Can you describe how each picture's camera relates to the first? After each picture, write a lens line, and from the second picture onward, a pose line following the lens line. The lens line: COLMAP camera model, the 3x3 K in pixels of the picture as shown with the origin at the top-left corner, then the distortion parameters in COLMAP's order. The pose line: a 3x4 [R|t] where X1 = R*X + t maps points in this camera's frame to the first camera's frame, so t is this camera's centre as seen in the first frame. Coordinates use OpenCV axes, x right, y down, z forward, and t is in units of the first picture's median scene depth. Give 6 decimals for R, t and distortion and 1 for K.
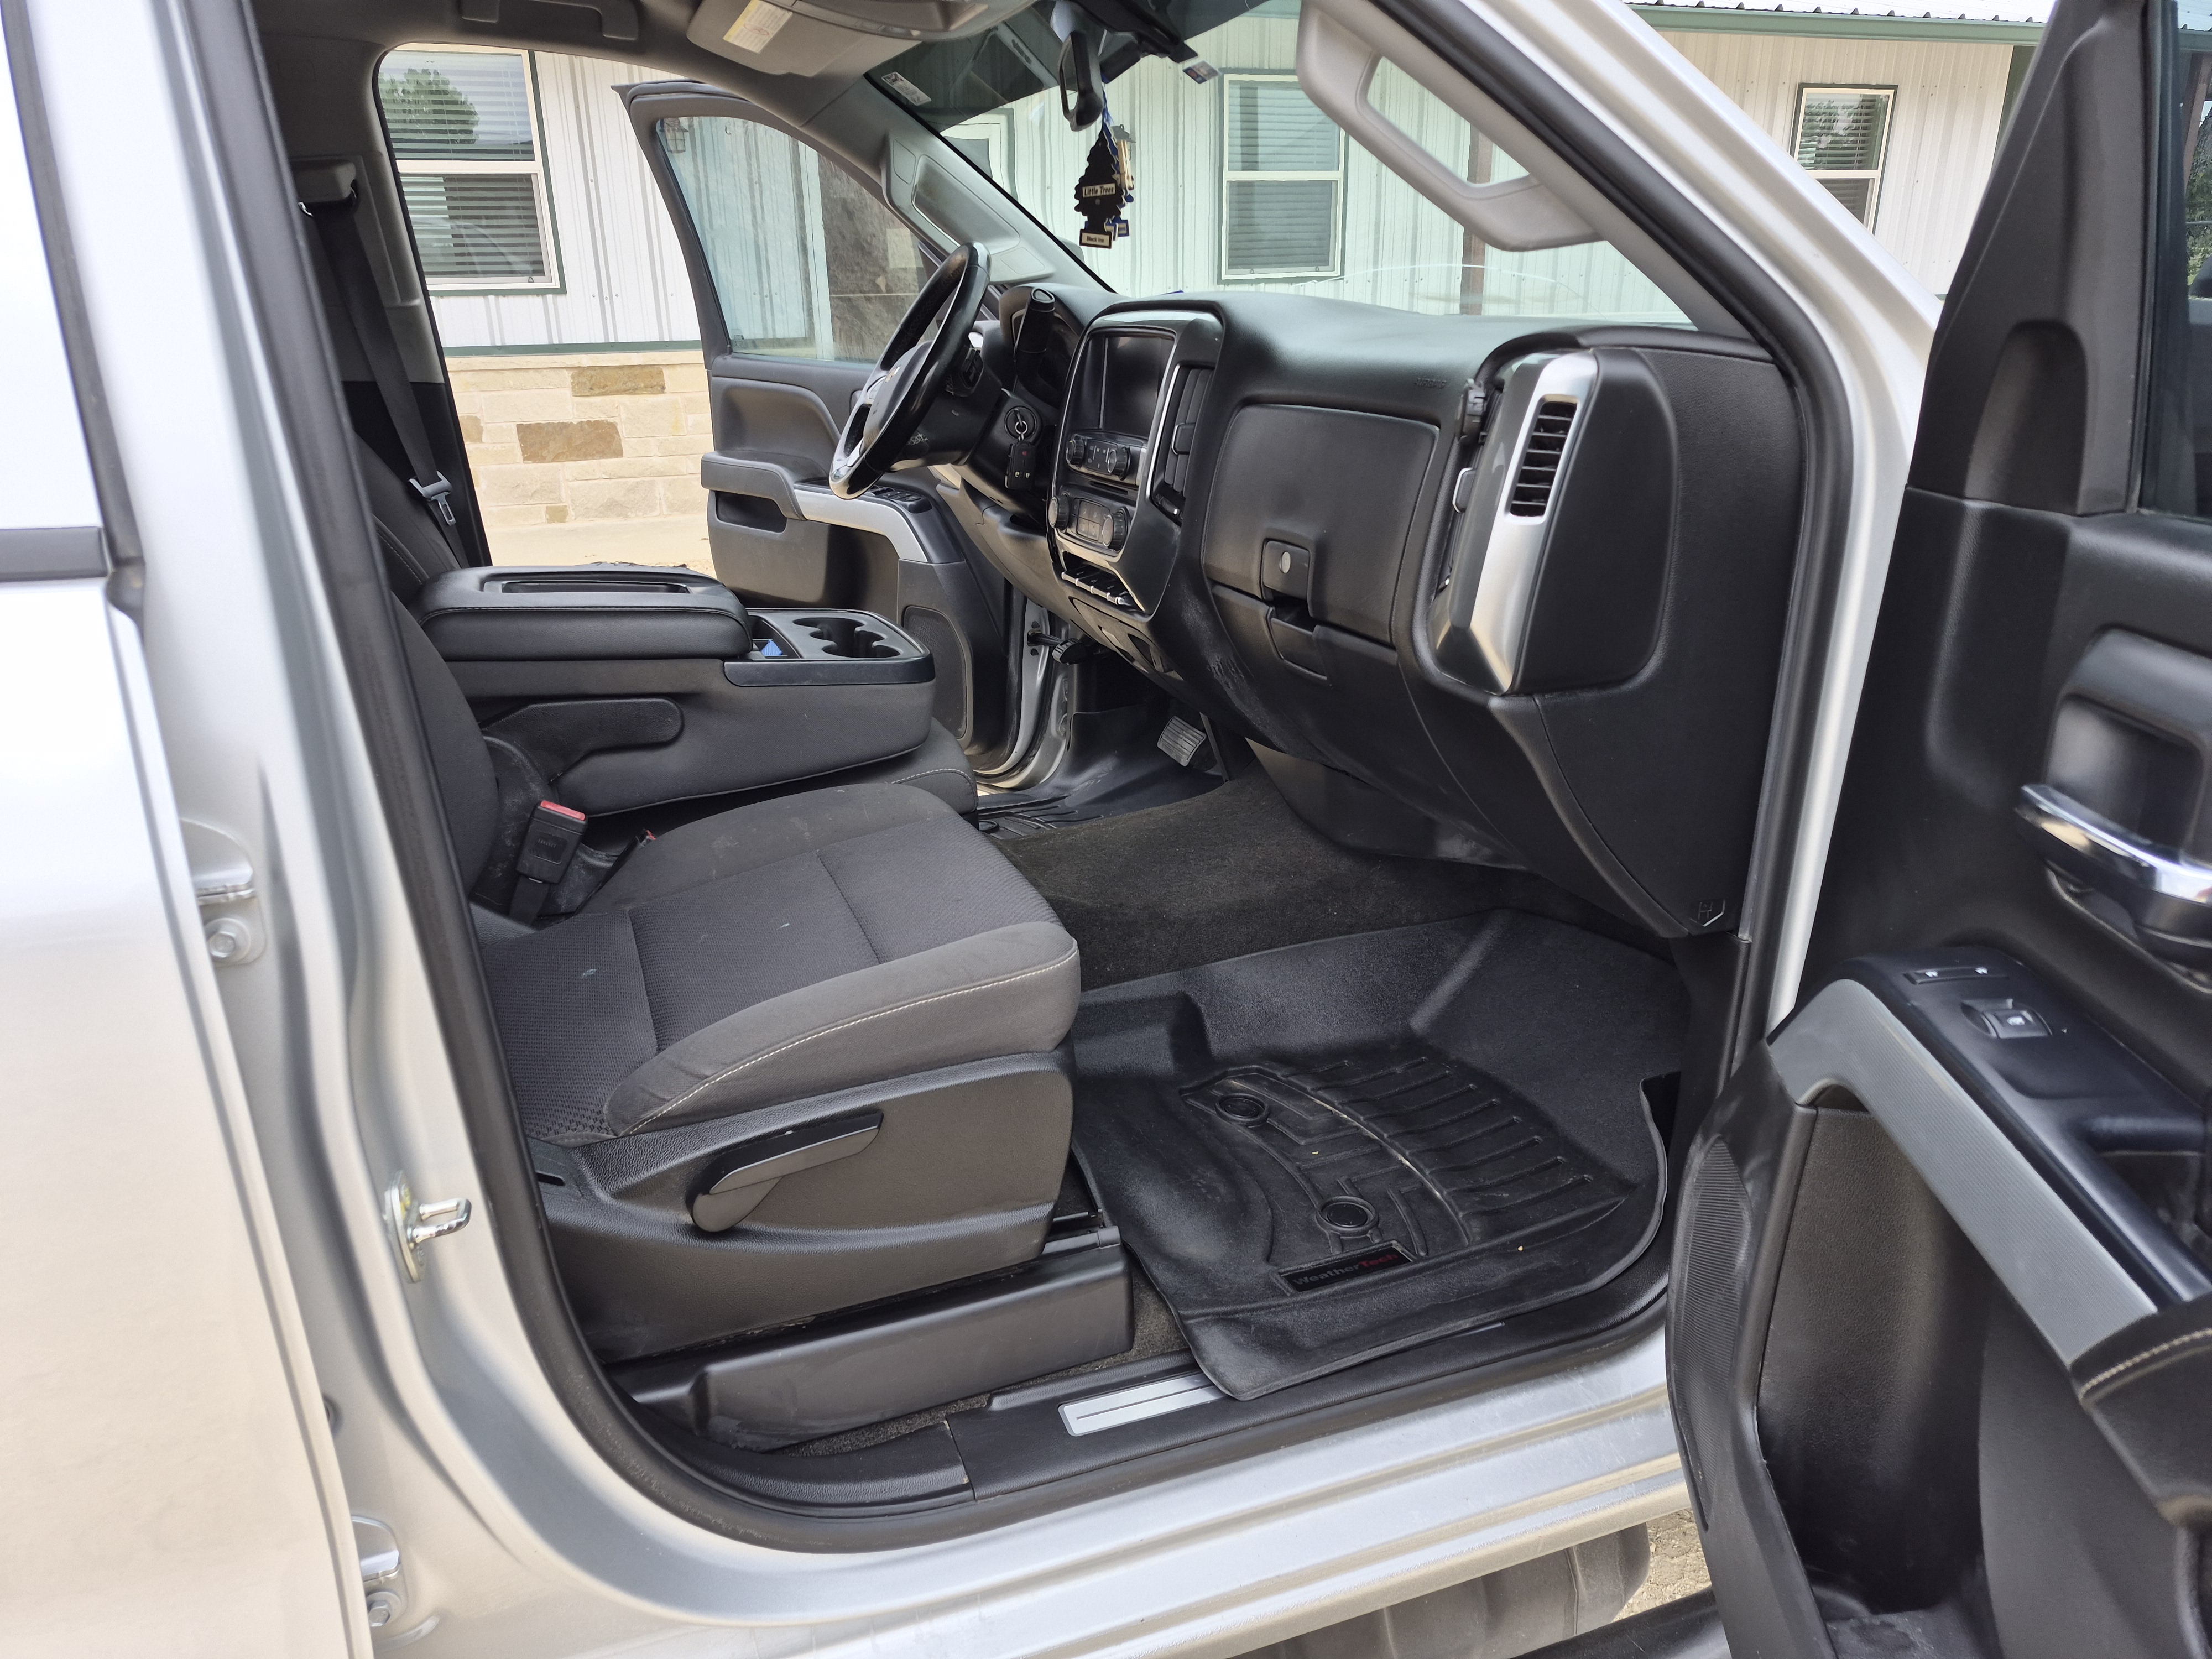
lens RADIAL K [[1489.7, 0, 1106.0], [0, 1489.7, 829.5], [0, 0, 1]] dist [0.056832, -0.119608]
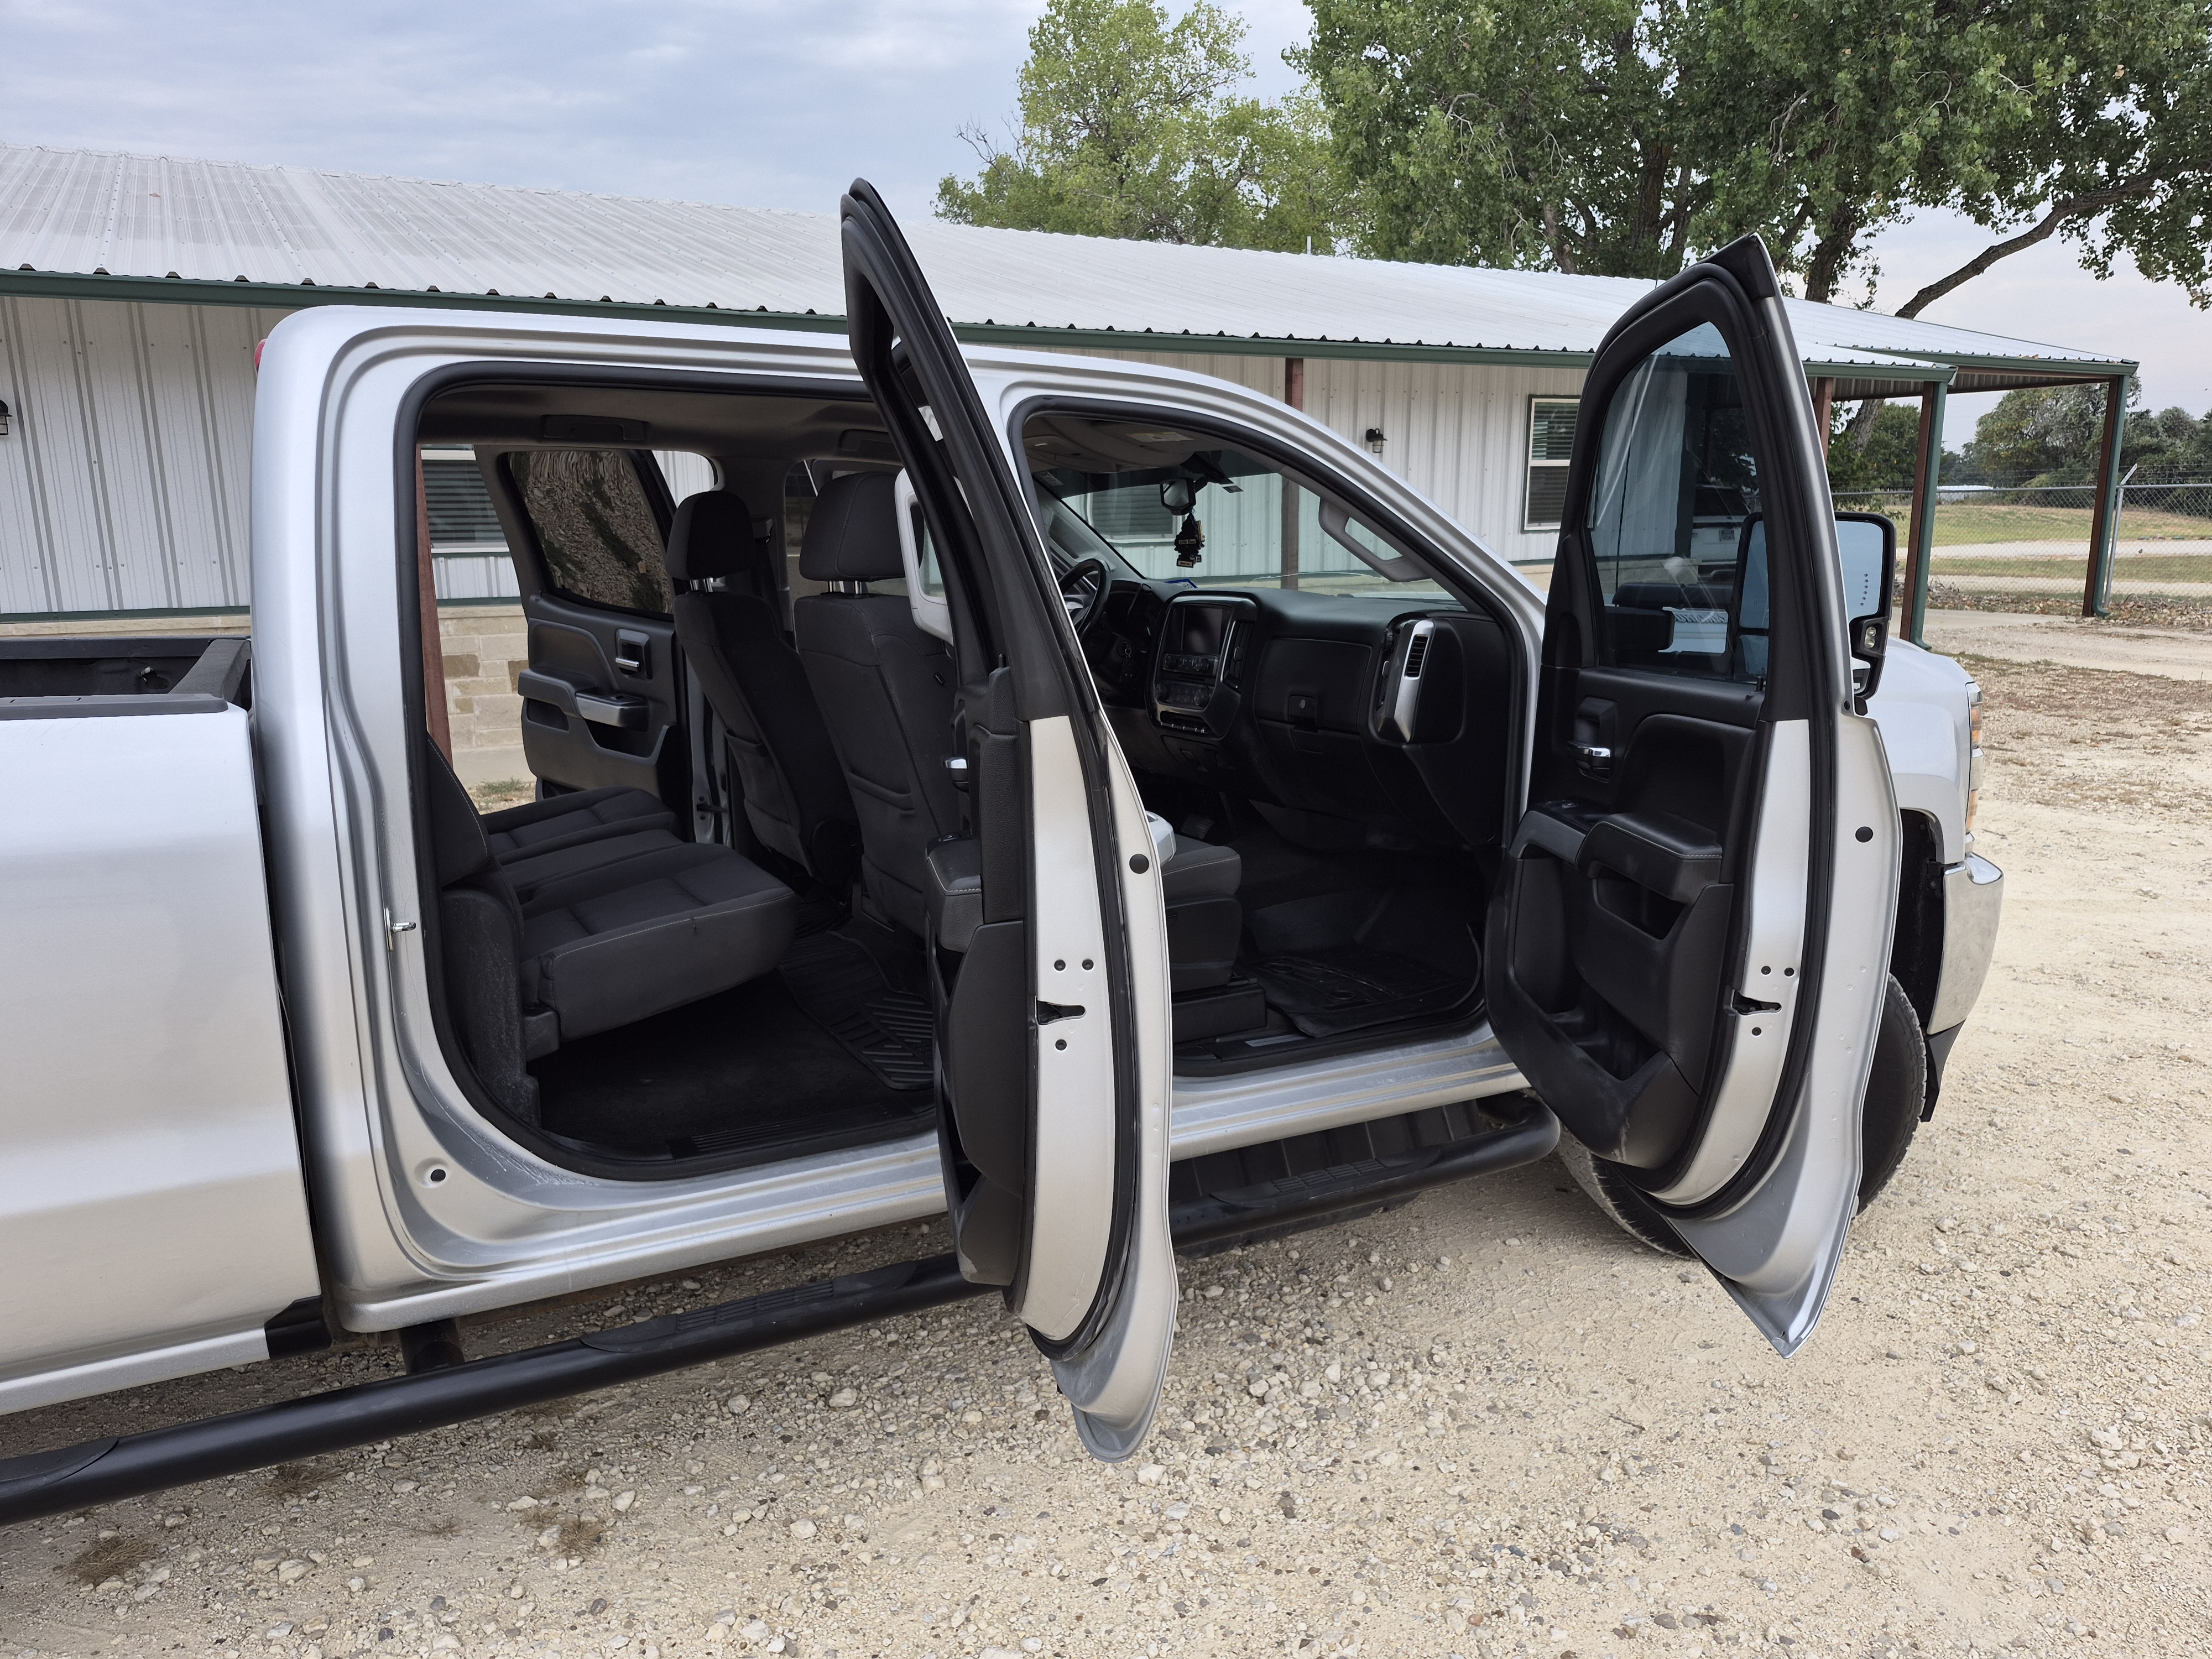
lens RADIAL K [[1489.7, 0, 1106.0], [0, 1489.7, 829.5], [0, 0, 1]] dist [0.056832, -0.119608]
pose [[0.991865, -0.019136, 0.125846, -0.518731], [0.038305, 0.987681, -0.151718, 0.382913], [-0.121393, 0.155304, 0.980380, -1.304602]]
